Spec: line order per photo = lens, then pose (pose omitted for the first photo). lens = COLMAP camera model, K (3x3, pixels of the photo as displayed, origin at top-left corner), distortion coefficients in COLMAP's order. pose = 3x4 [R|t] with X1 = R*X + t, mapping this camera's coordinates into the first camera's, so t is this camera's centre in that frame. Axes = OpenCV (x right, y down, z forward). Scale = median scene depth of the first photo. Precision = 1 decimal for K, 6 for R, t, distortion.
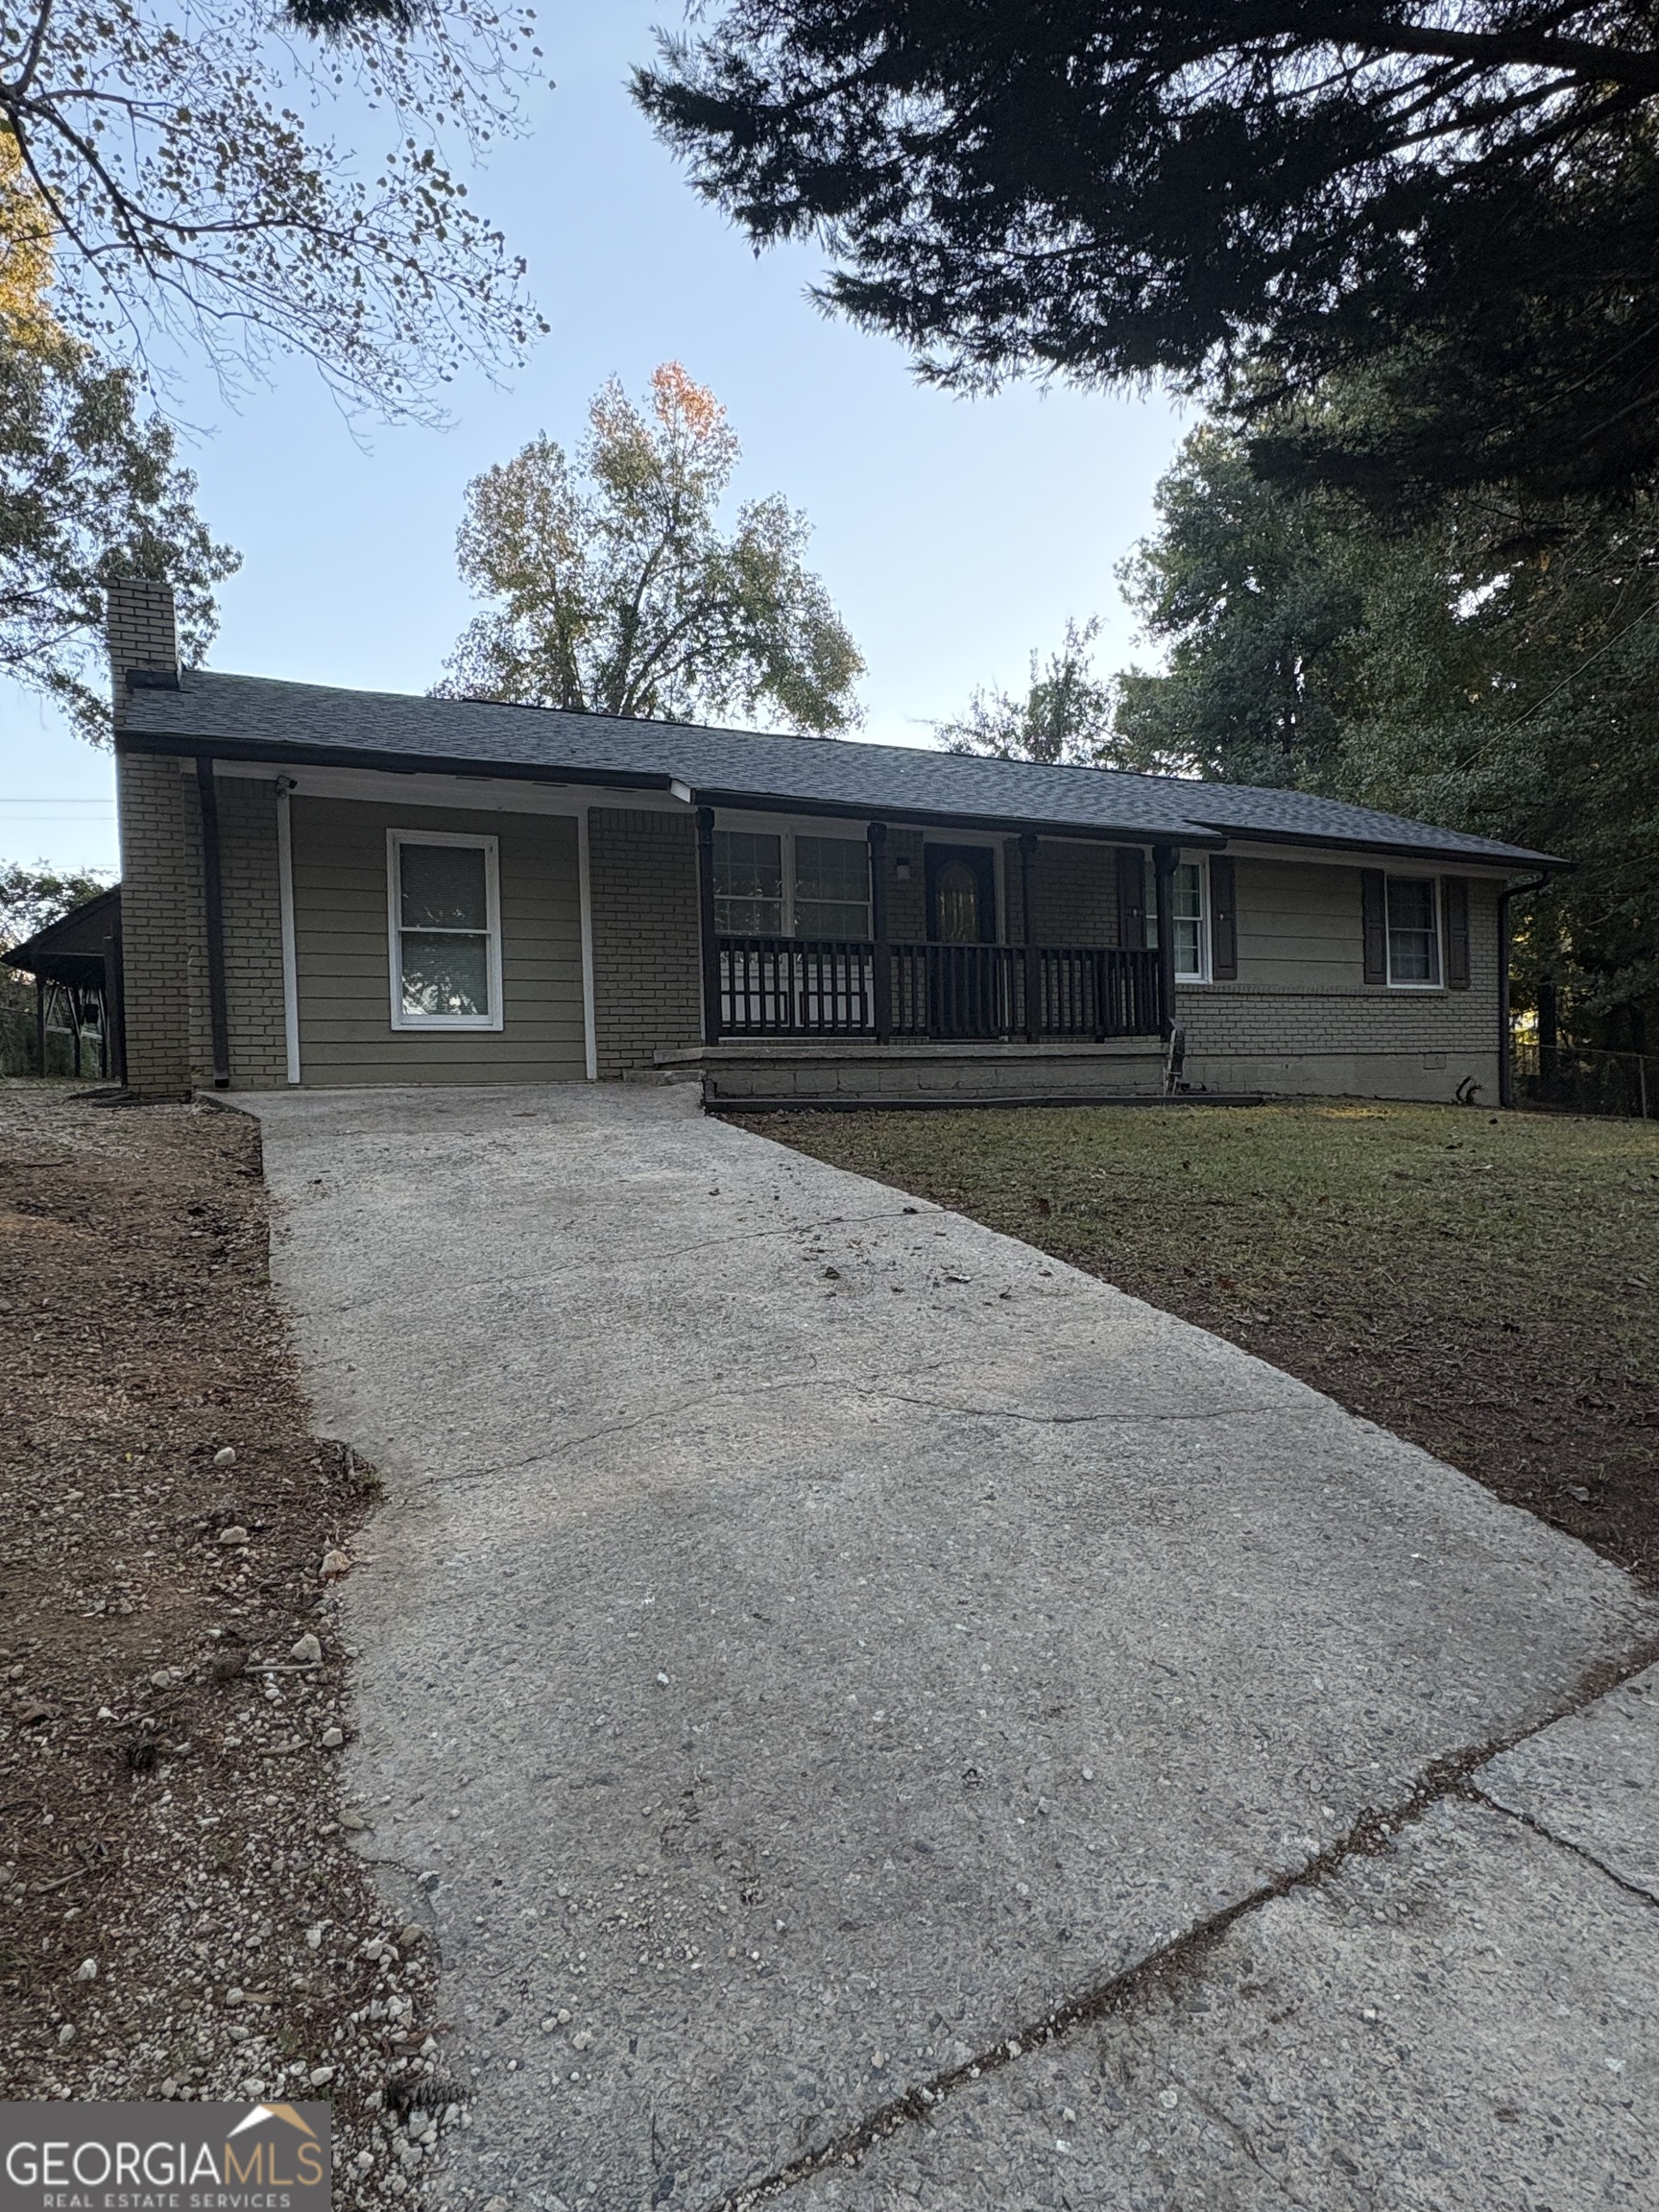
lens RADIAL K [[1244.6, 0, 828.7], [0, 1244.6, 1118.4], [0, 0, 1]] dist [-0.000784, 0.002735]
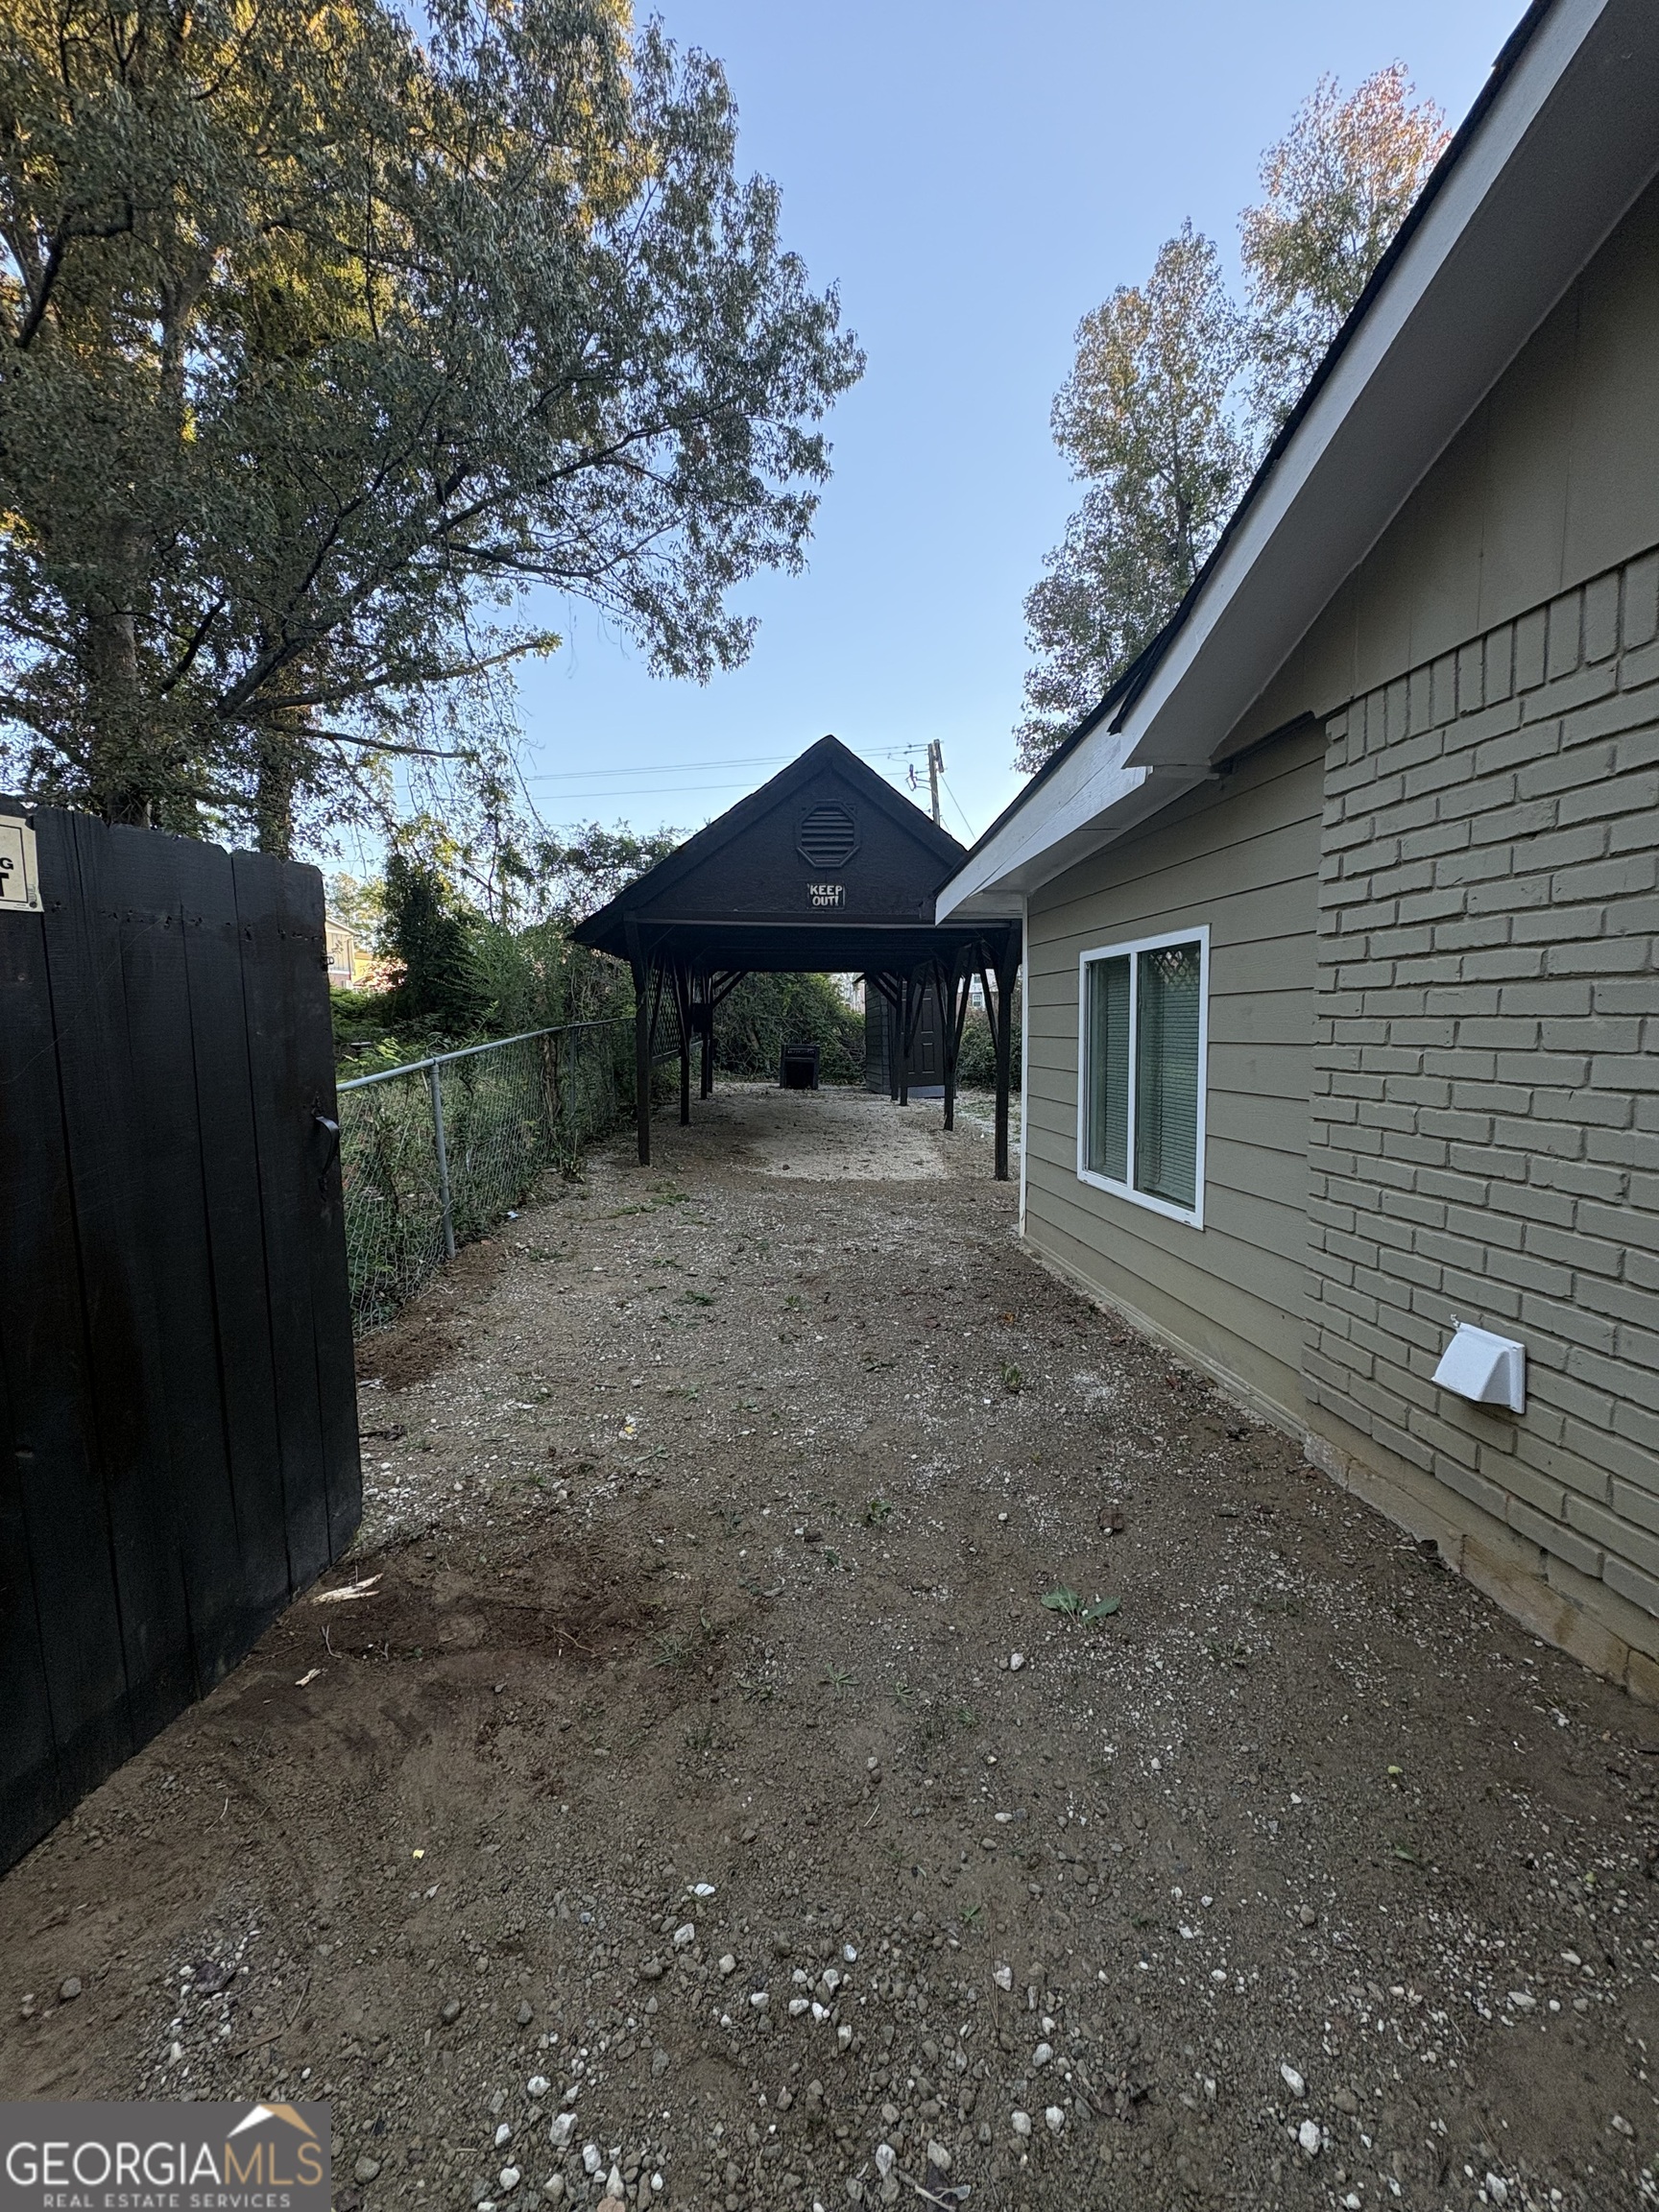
lens RADIAL K [[866.5, 0, 835.2], [0, 866.5, 1103.3], [0, 0, 1]] dist [0.001071, 0.000106]
pose [[0.952637, 0.039277, -0.301561, -0.618697], [-0.016154, 0.996760, 0.078790, -0.122595], [0.303679, -0.070187, 0.950186, 0.942370]]
